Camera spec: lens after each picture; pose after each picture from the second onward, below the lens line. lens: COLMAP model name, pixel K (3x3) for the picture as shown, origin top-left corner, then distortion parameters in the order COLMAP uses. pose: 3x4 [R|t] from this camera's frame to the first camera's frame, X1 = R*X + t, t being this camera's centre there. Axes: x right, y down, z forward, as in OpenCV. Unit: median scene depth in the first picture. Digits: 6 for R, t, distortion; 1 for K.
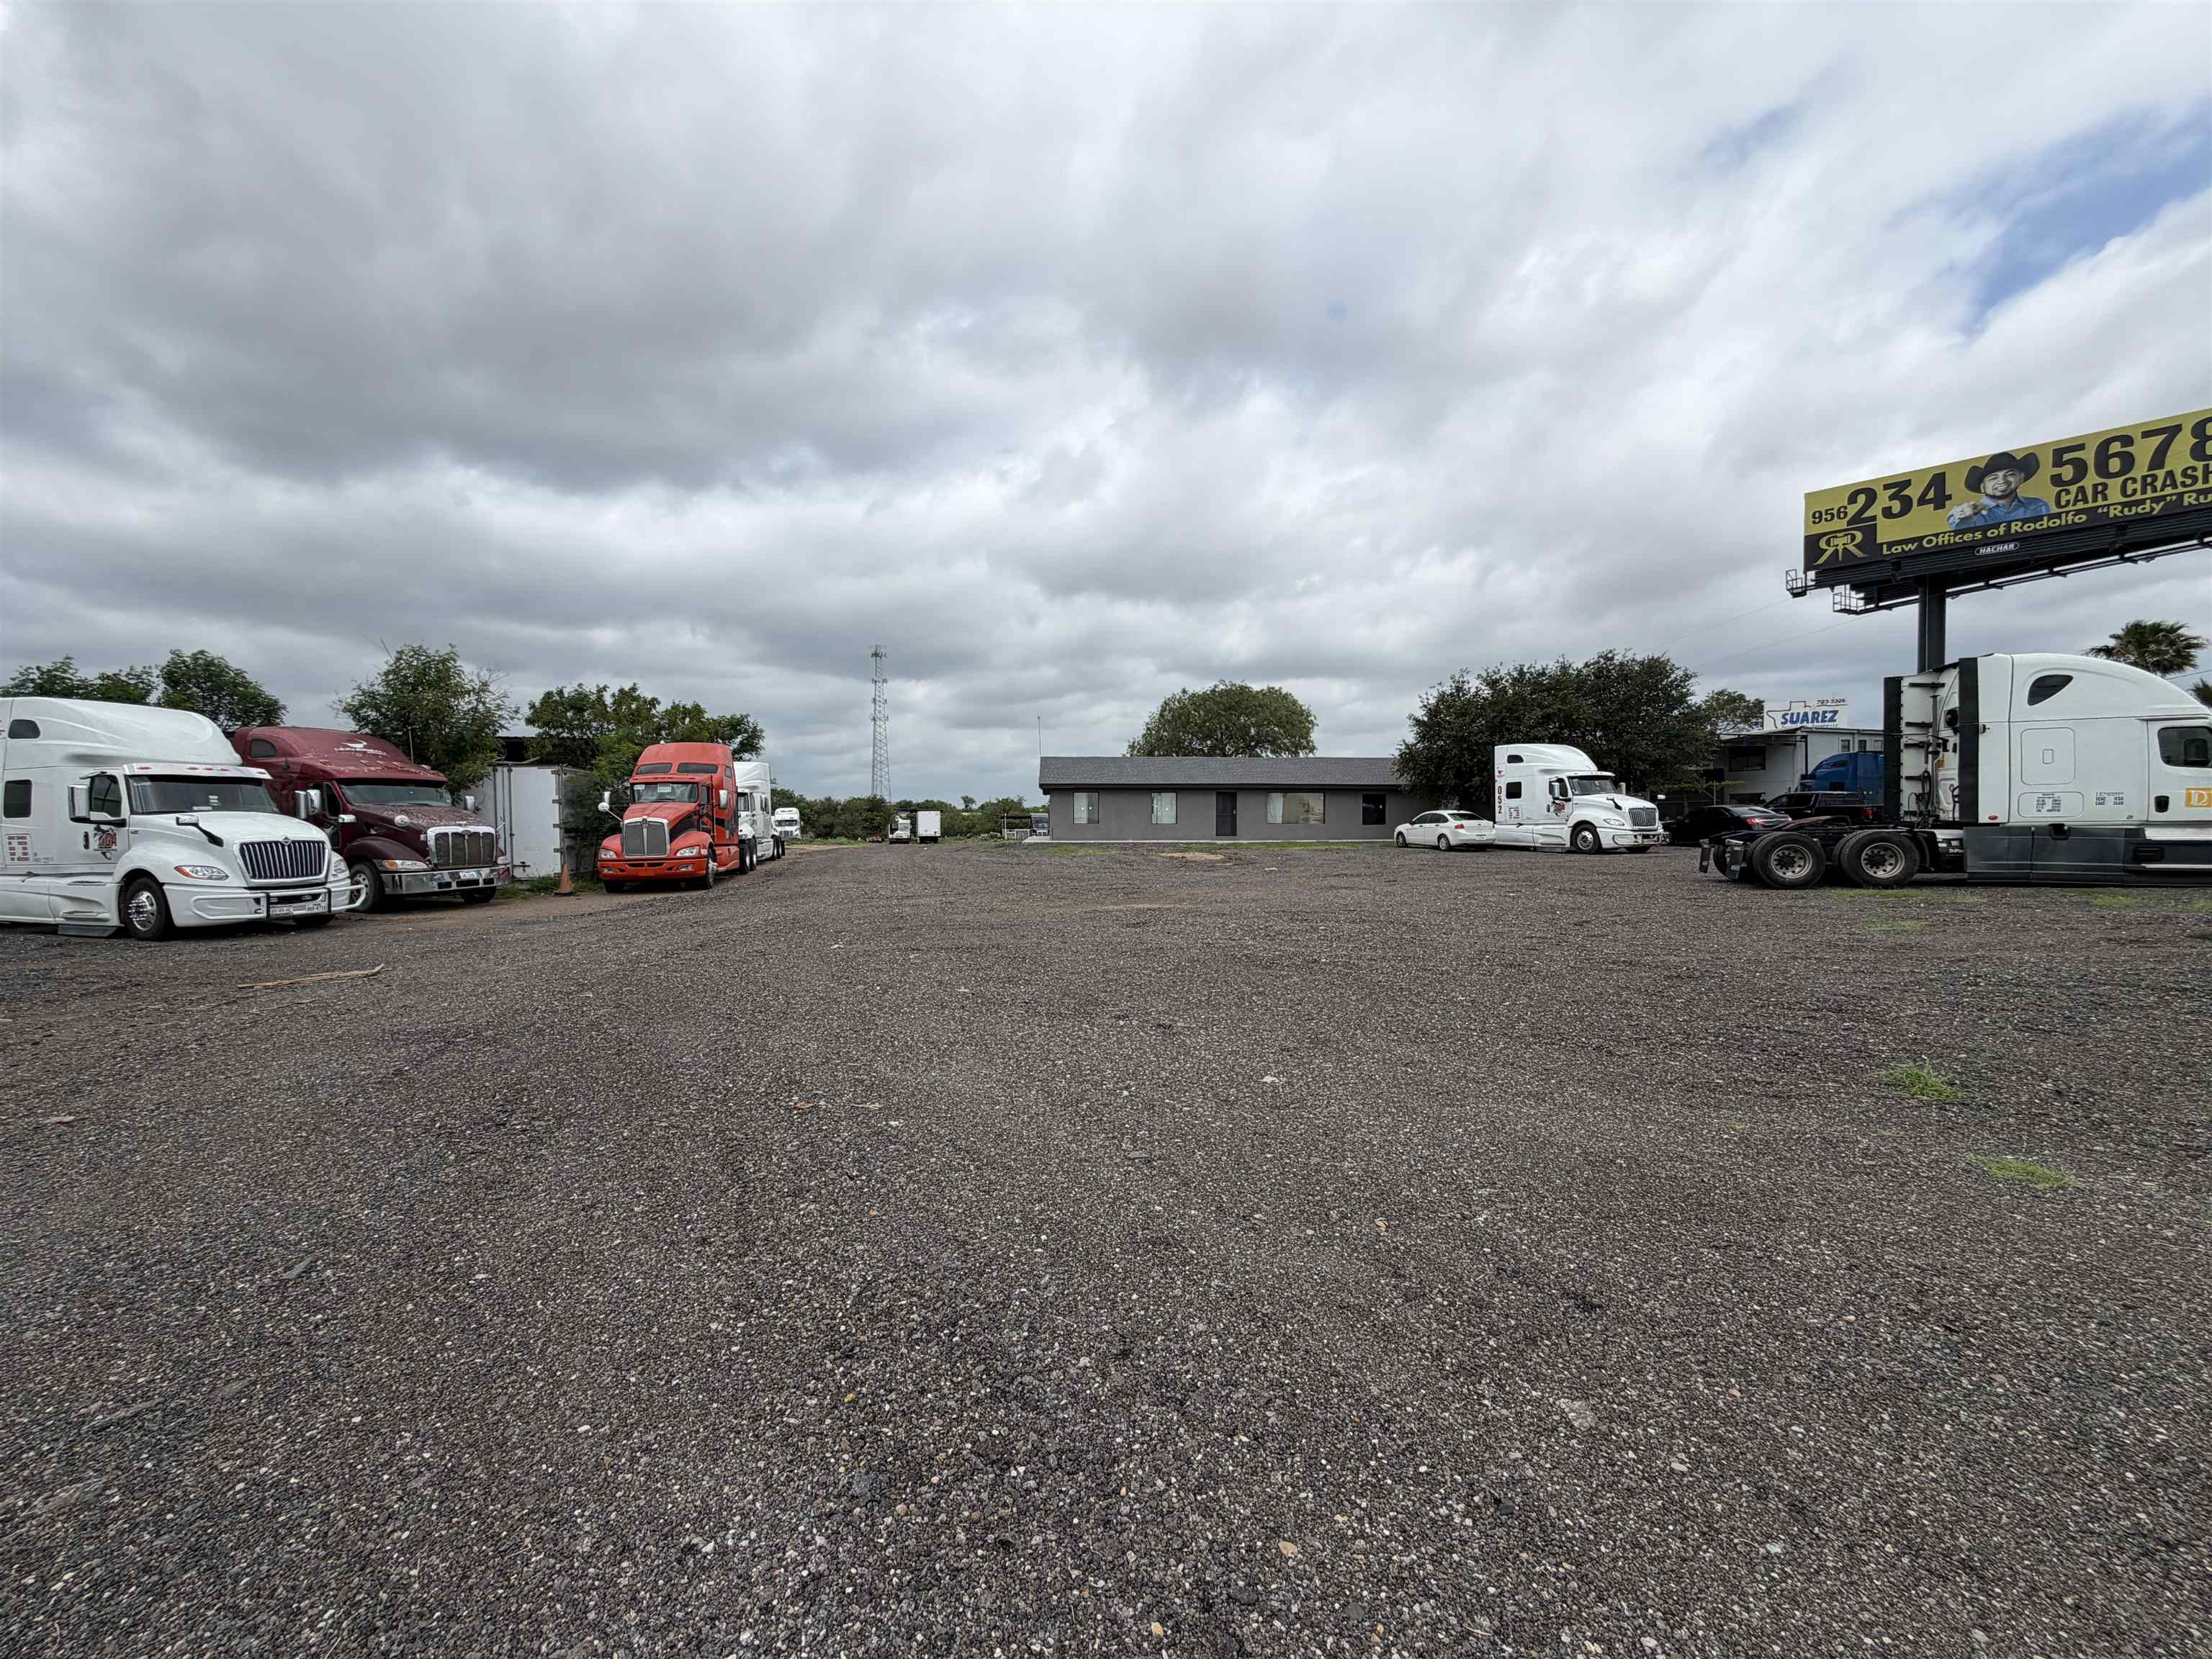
lens RADIAL K [[872.6, 0, 1106.0], [0, 872.6, 829.5], [0, 0, 1]] dist [-0.000044, 0.000176]
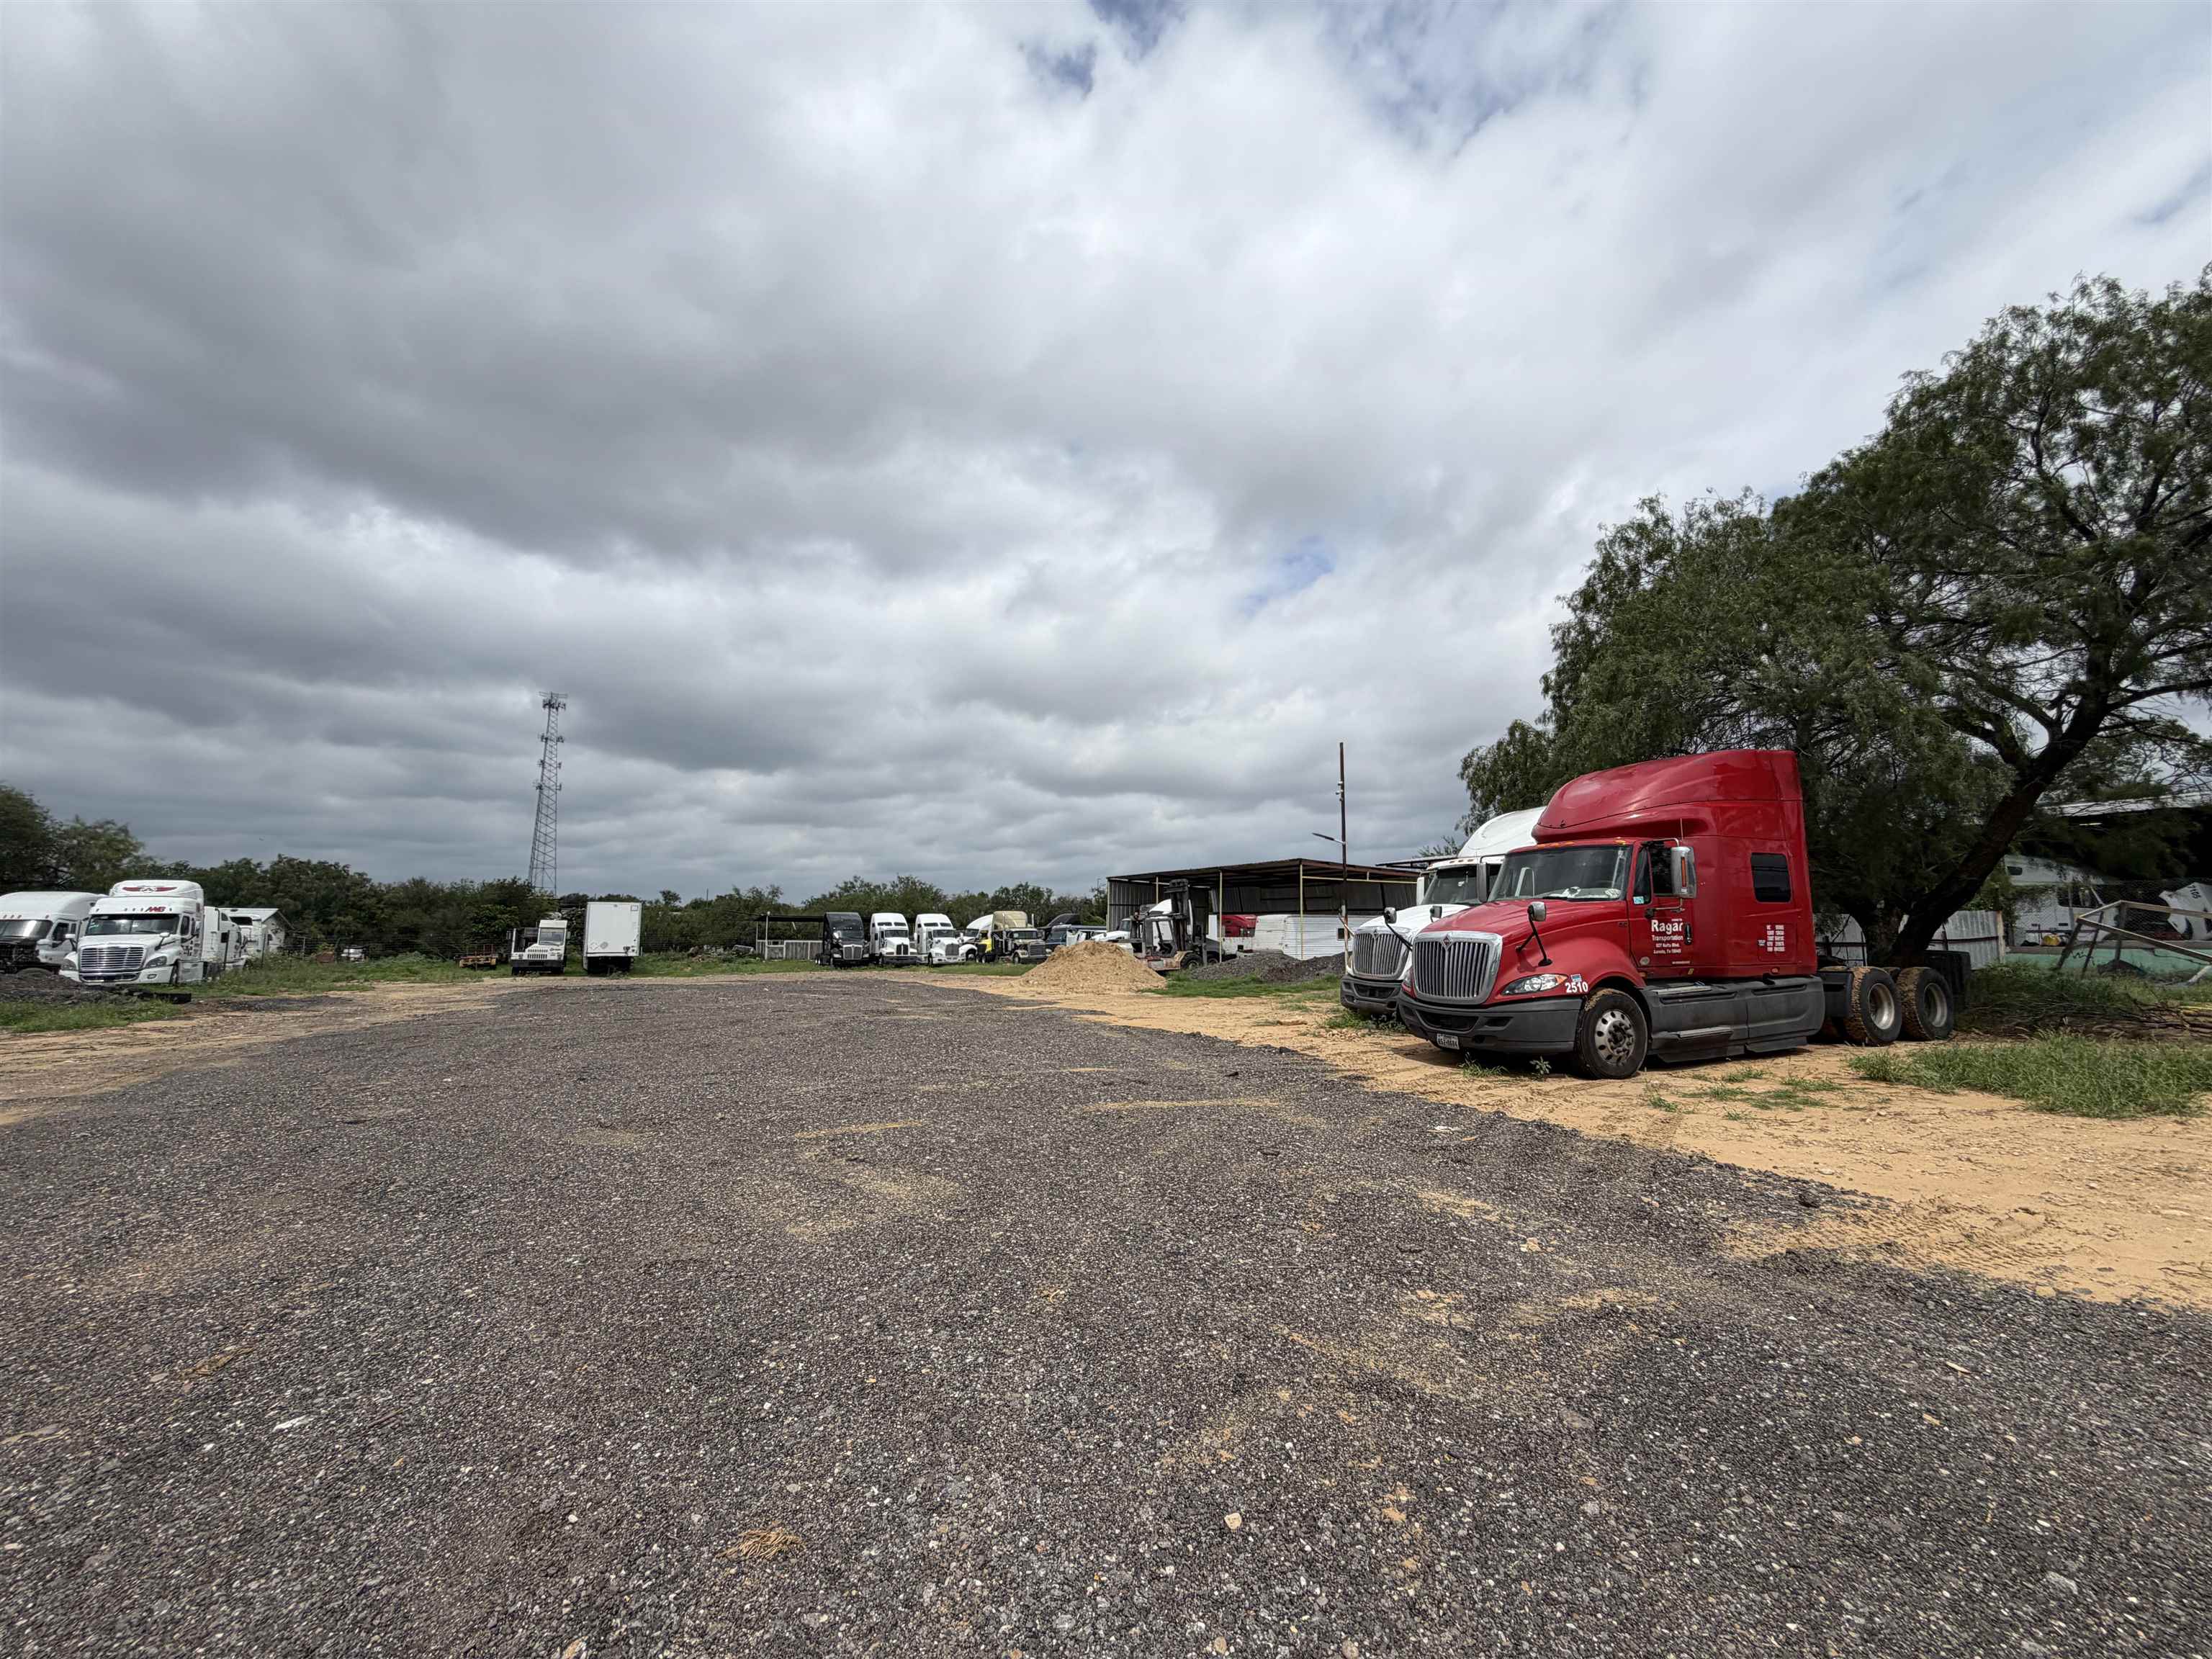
lens RADIAL K [[879.2, 0, 1106.0], [0, 879.2, 829.5], [0, 0, 1]] dist [-0.001837, -0.000175]
pose [[0.951897, 0.045698, 0.302990, -0.092285], [-0.008997, 0.992558, -0.121438, -0.004624], [-0.306285, 0.112871, 0.945225, 0.447276]]
